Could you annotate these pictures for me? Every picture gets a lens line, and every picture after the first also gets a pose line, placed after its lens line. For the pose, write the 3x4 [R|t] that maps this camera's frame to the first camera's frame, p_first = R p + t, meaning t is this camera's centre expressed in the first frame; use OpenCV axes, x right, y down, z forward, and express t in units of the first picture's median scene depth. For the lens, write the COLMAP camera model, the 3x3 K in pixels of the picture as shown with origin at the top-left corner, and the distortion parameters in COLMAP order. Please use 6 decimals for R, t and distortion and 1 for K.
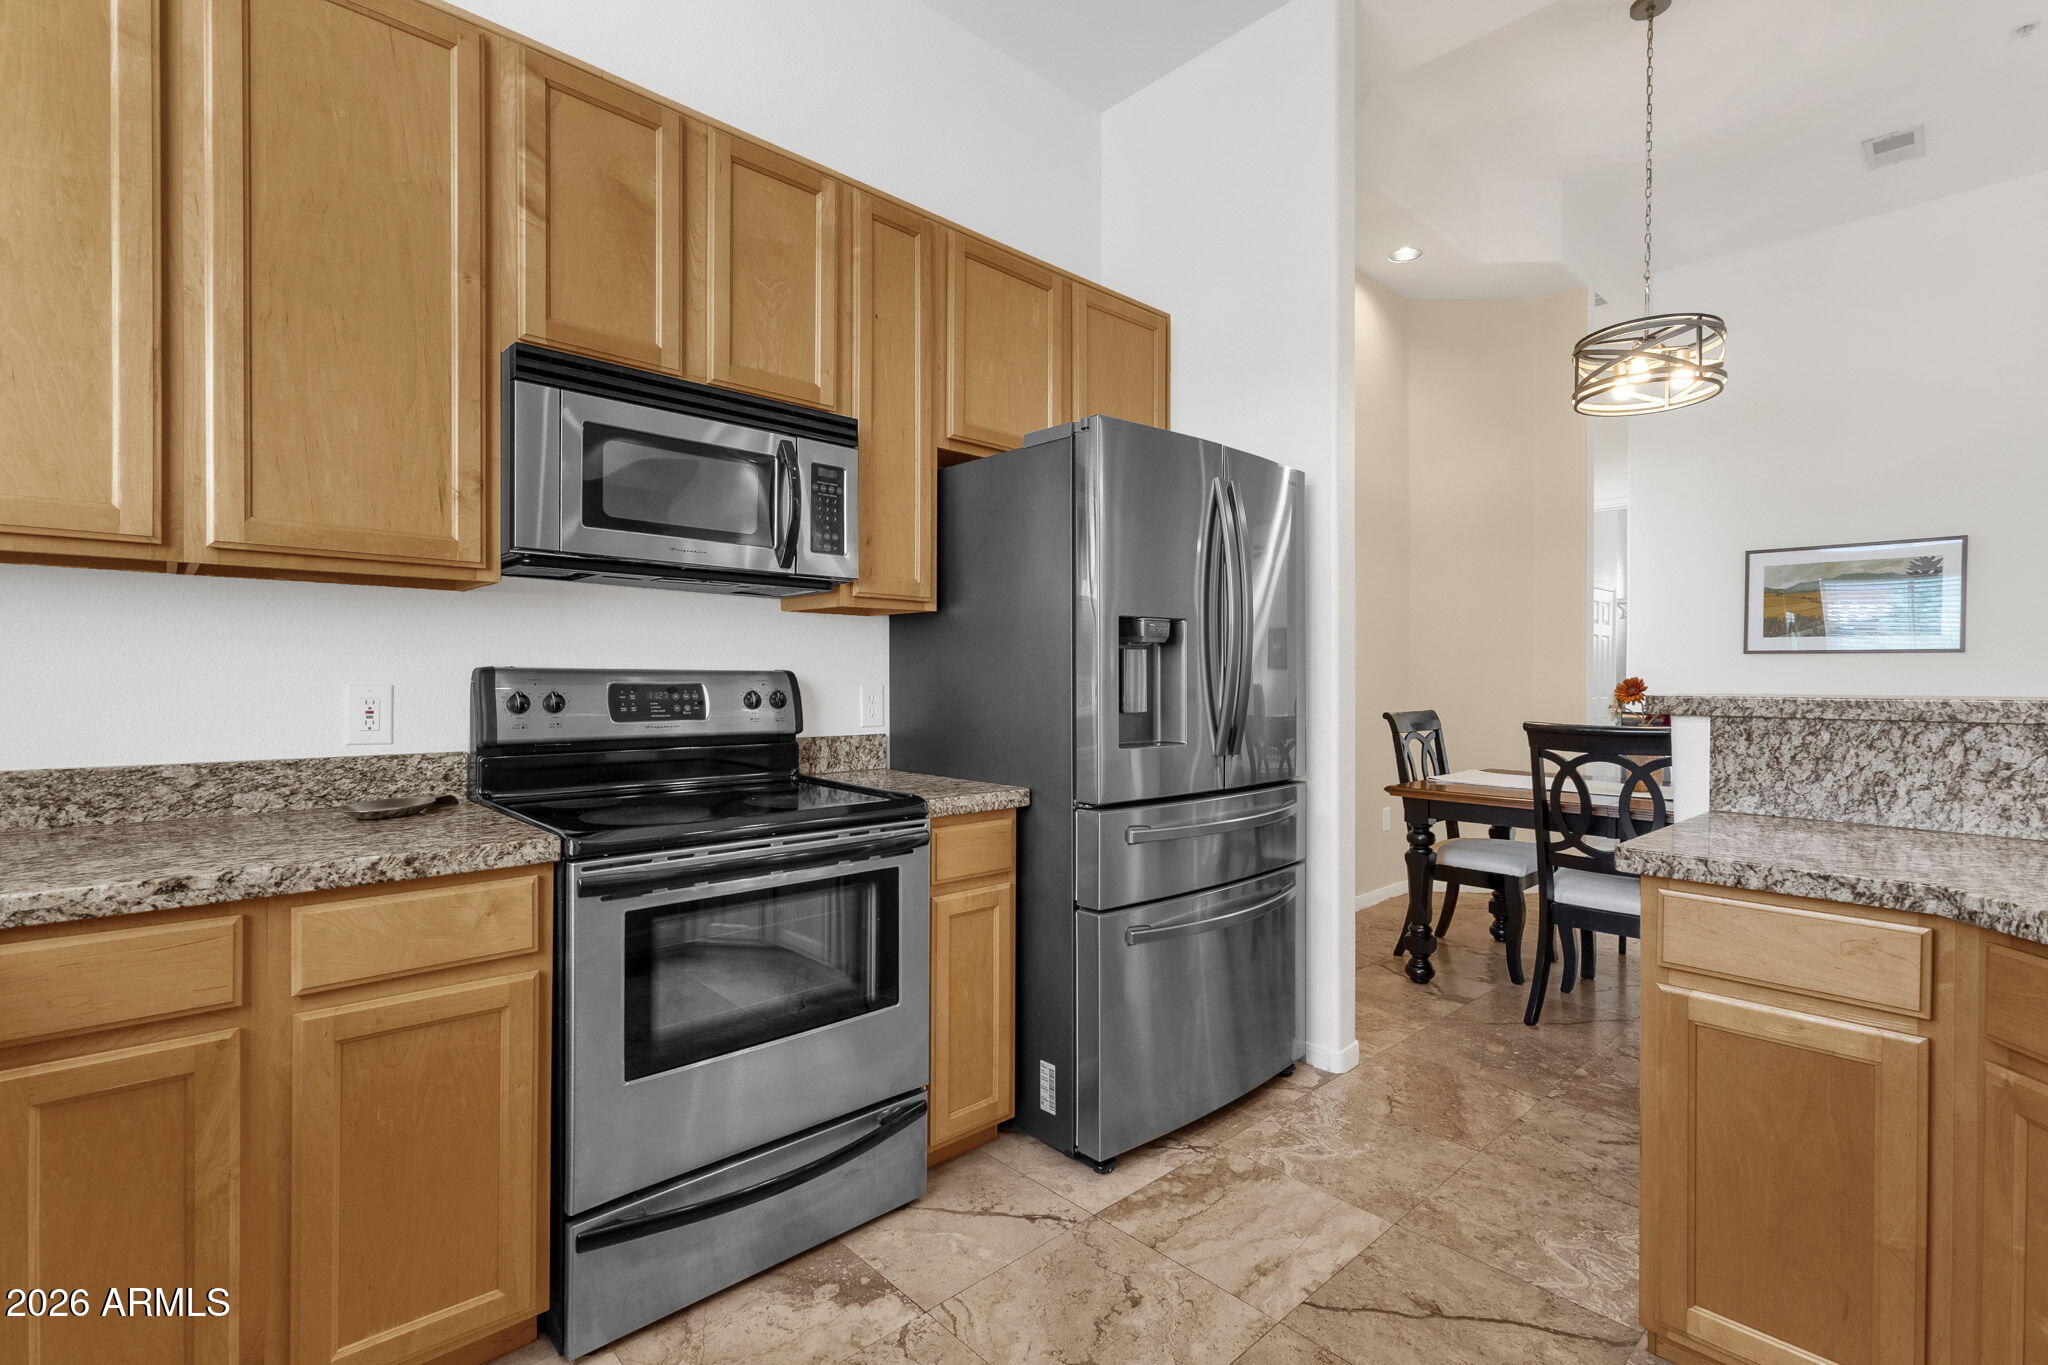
lens RADIAL K [[935.1, 0, 1016.9], [0, 935.1, 685.5], [0, 0, 1]] dist [0.000300, 0.000878]
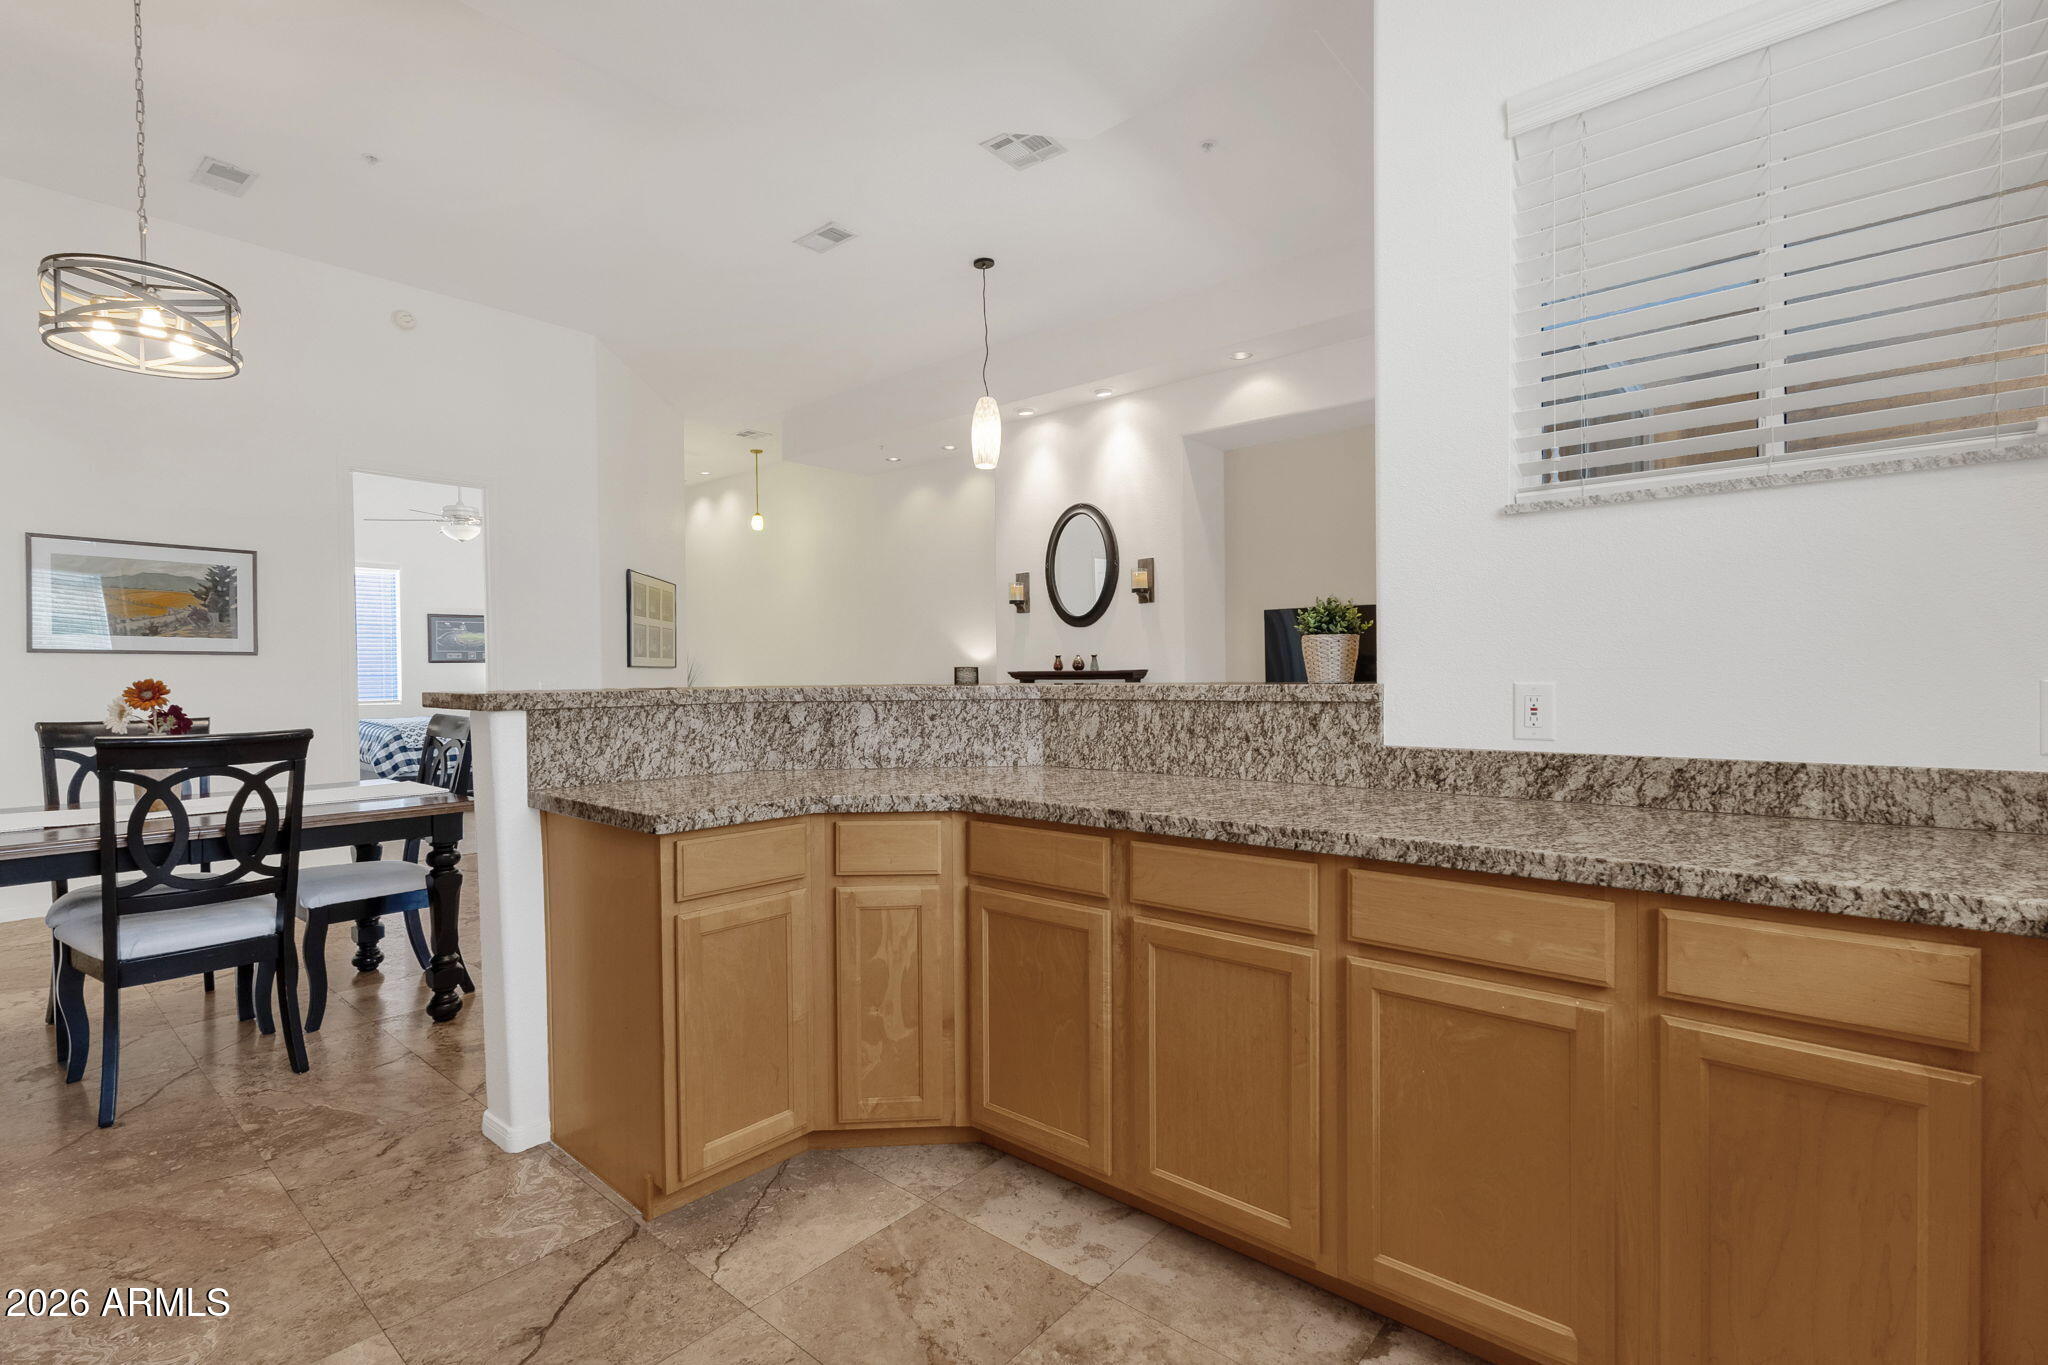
lens RADIAL K [[935.1, 0, 1017.9], [0, 935.1, 687.6], [0, 0, 1]] dist [0.000300, 0.000878]
pose [[-0.108705, -0.016902, 0.993930, -0.501302], [0.016416, 0.999689, 0.018795, -0.007327], [-0.993939, 0.018359, -0.108394, 0.536514]]
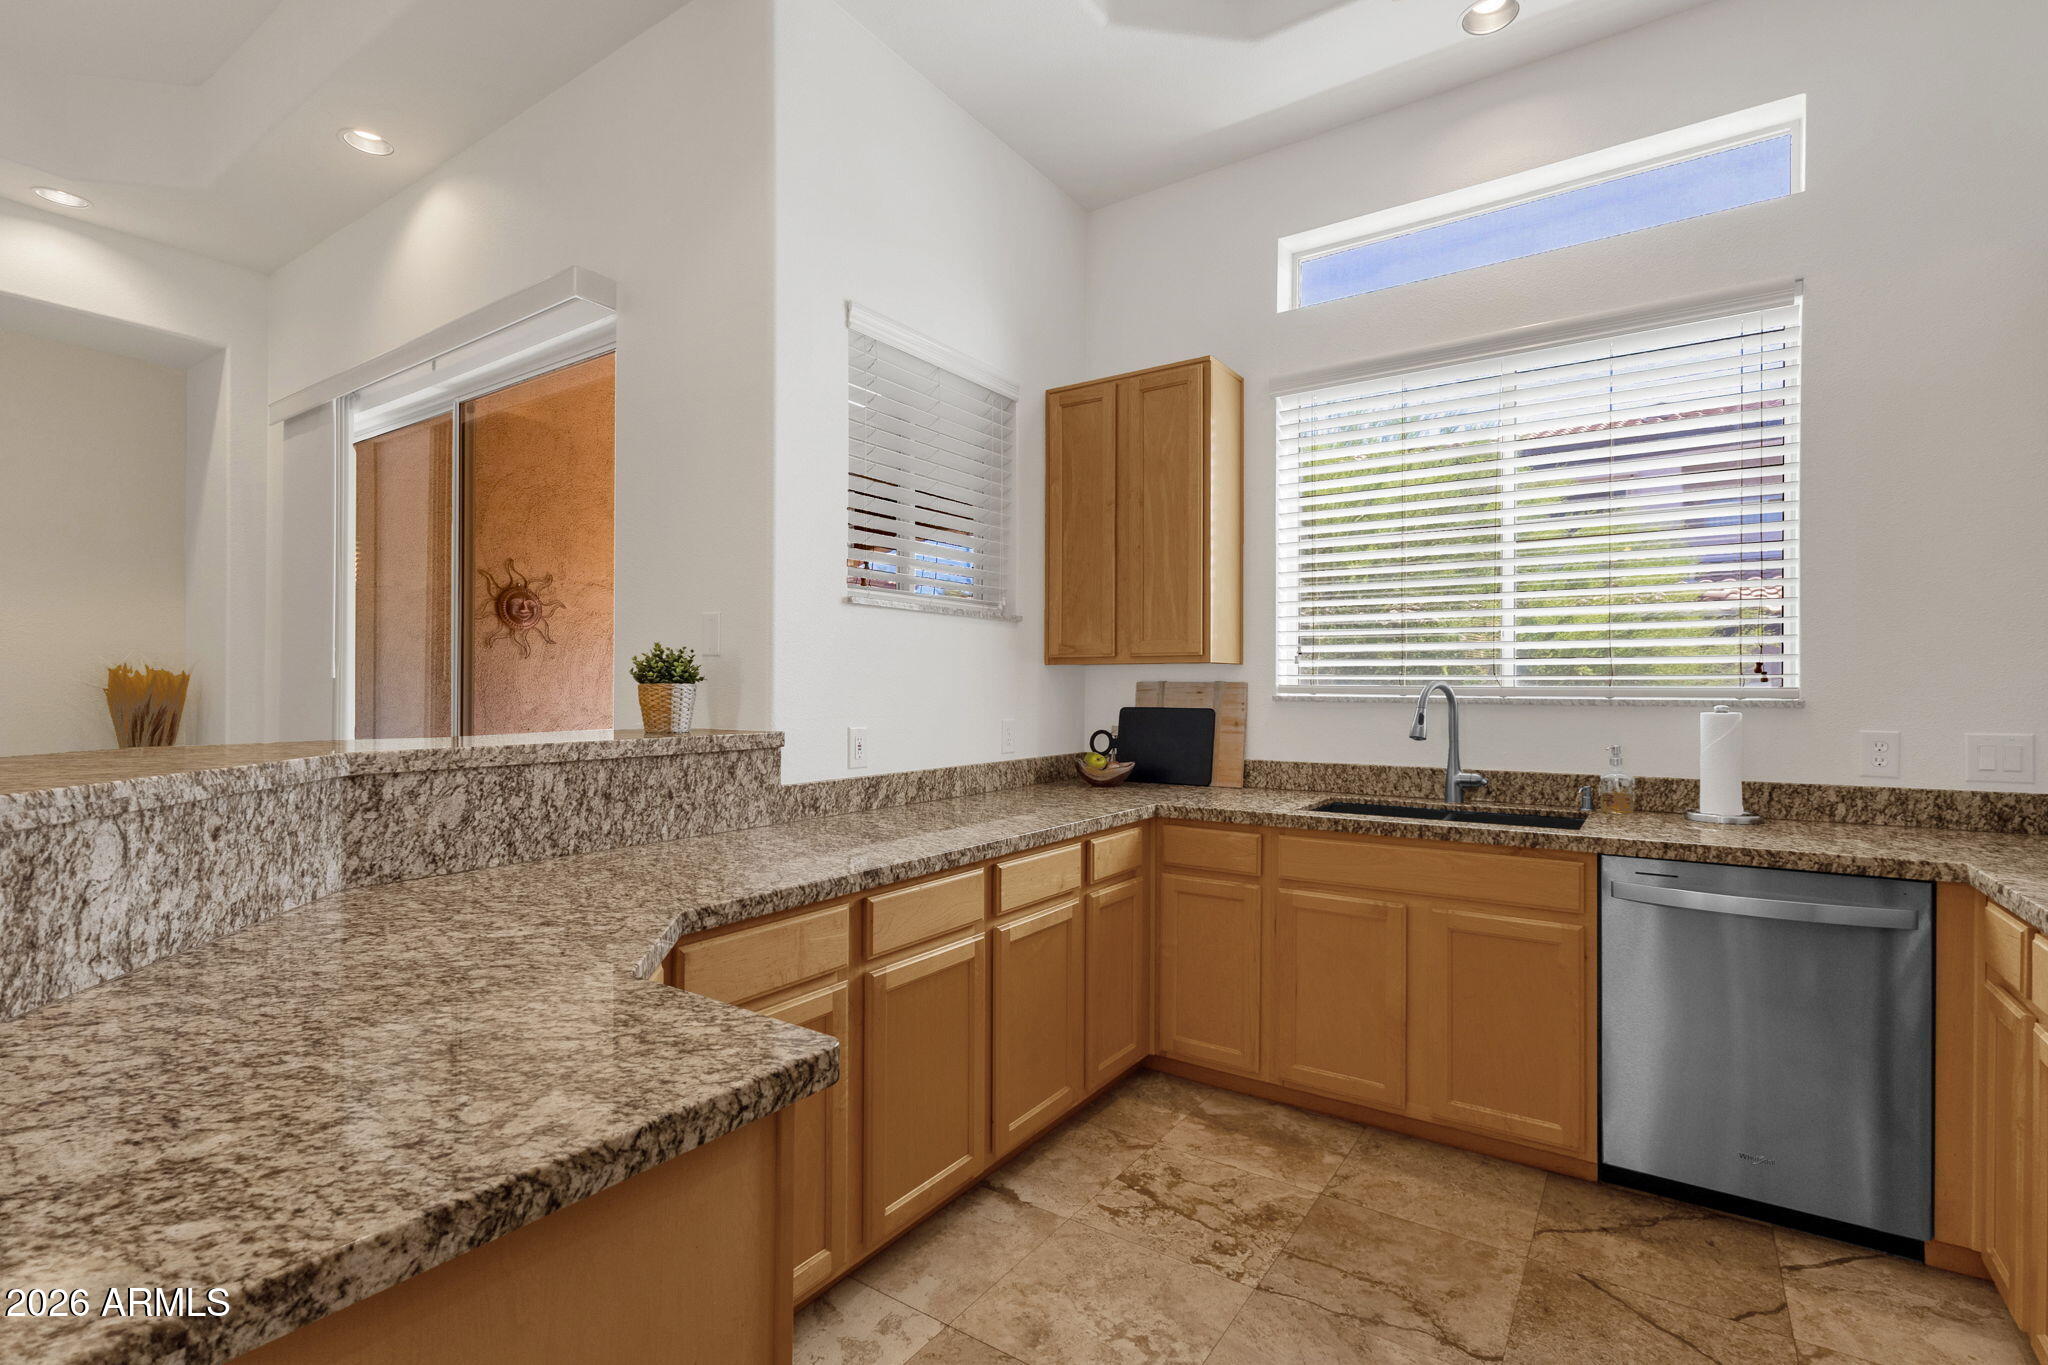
lens RADIAL K [[935.1, 0, 1018.6], [0, 935.1, 686.9], [0, 0, 1]] dist [0.000300, 0.000878]
pose [[-0.976685, -0.008534, -0.214508, 0.493168], [-0.009140, 0.999957, 0.001836, -0.048663], [0.214483, 0.003753, -0.976720, 1.284349]]
